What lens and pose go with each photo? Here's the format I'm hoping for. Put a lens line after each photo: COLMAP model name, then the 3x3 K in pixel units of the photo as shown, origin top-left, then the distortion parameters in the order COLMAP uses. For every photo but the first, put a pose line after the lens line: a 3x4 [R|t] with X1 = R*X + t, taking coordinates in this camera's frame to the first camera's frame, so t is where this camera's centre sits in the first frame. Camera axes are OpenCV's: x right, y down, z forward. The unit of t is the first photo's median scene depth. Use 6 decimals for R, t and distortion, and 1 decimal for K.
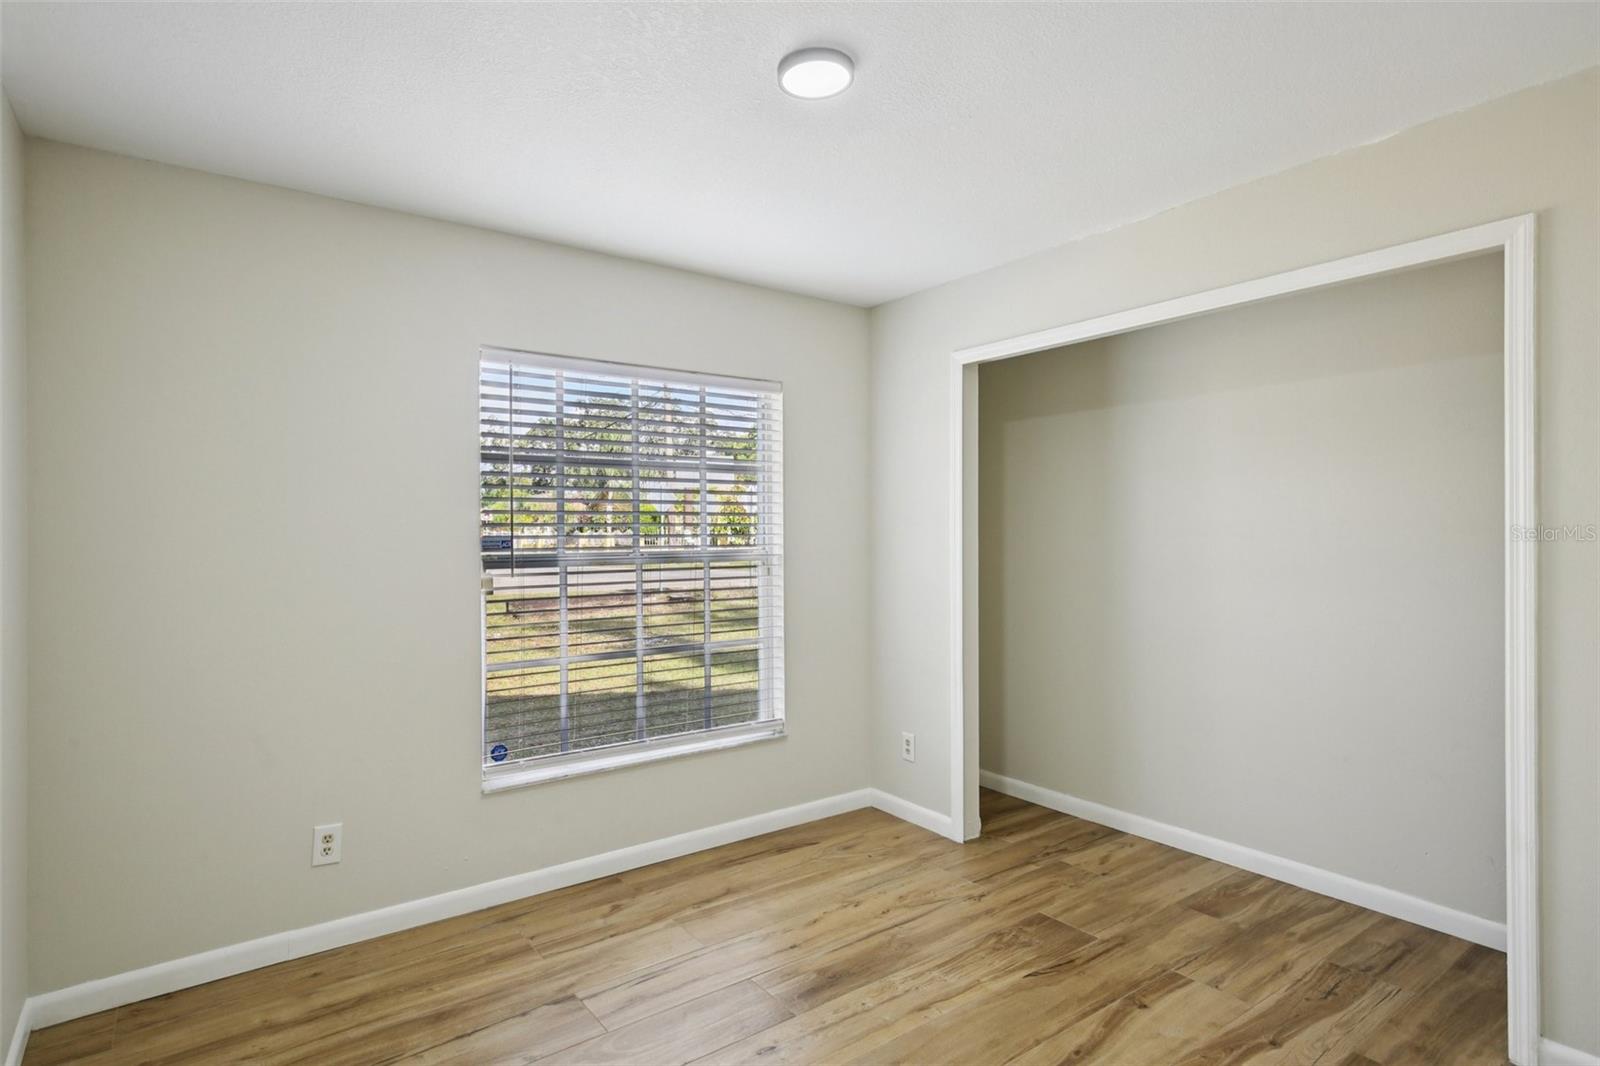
lens RADIAL K [[830.9, 0, 801.9], [0, 830.9, 536.1], [0, 0, 1]] dist [0.003776, -0.001817]
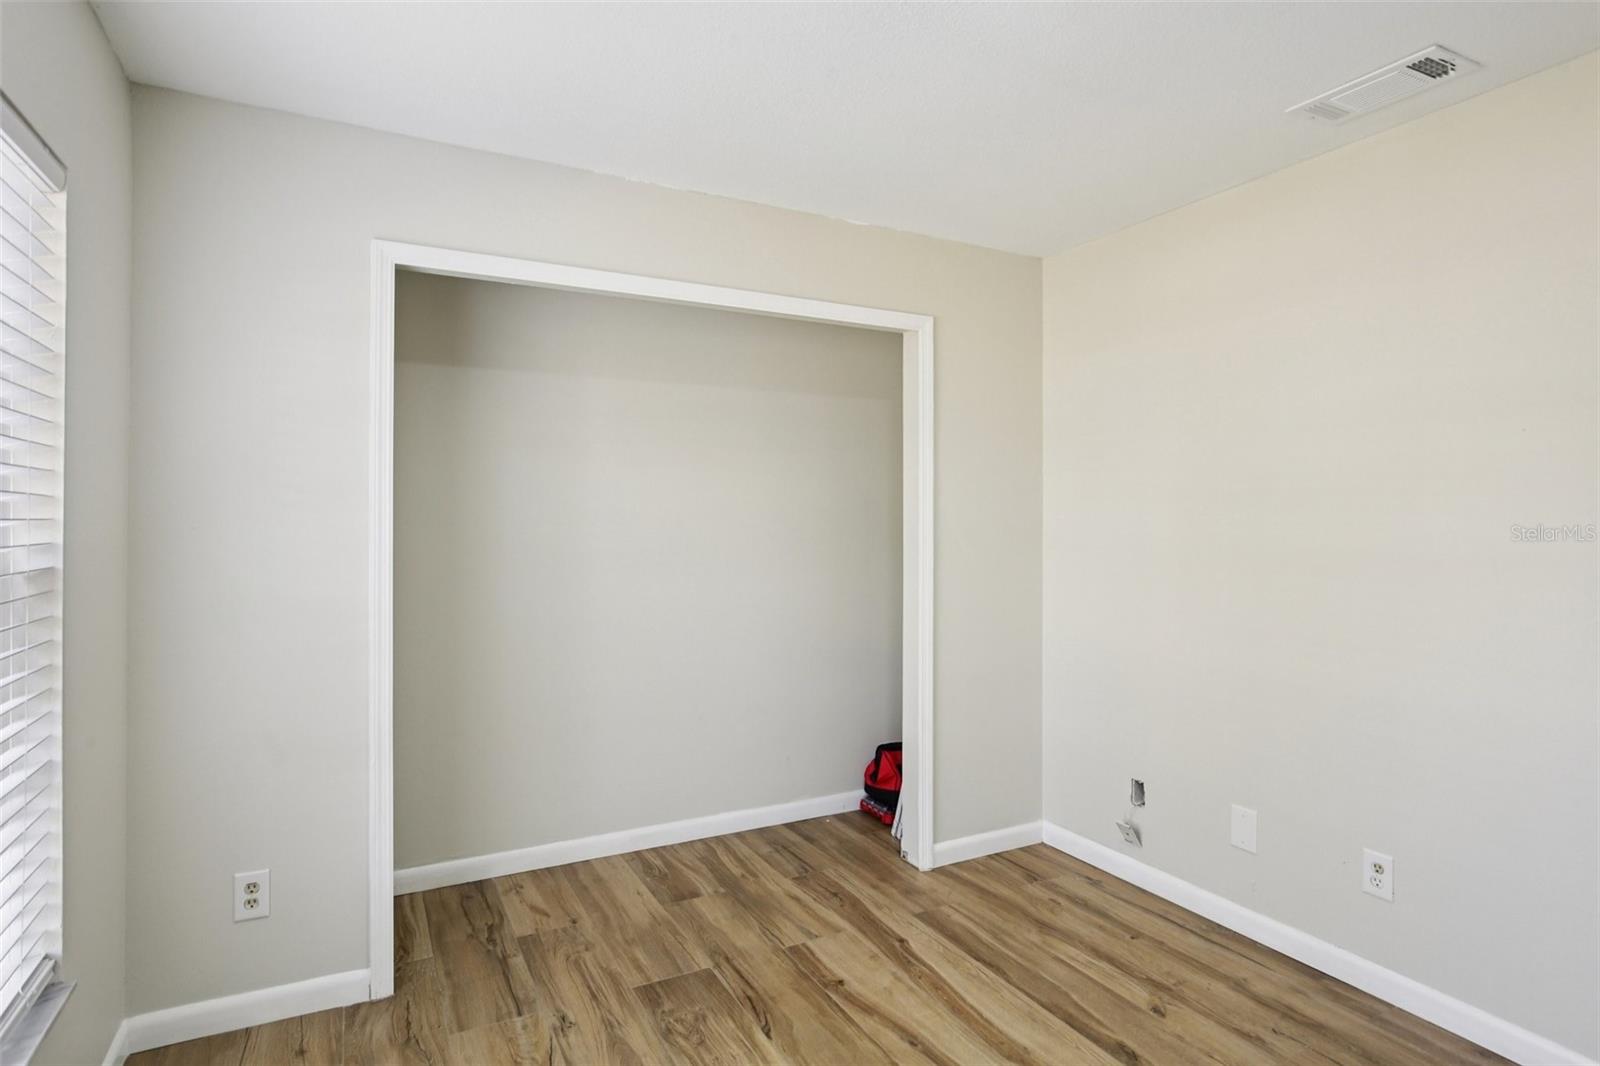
lens RADIAL K [[830.9, 0, 798.5], [0, 830.9, 521.5], [0, 0, 1]] dist [0.003776, -0.001817]
pose [[0.169368, 0.000874, 0.985553, -0.468153], [0.004633, 0.999988, -0.001683, 0.001814], [-0.985542, 0.004851, 0.169362, 0.680644]]
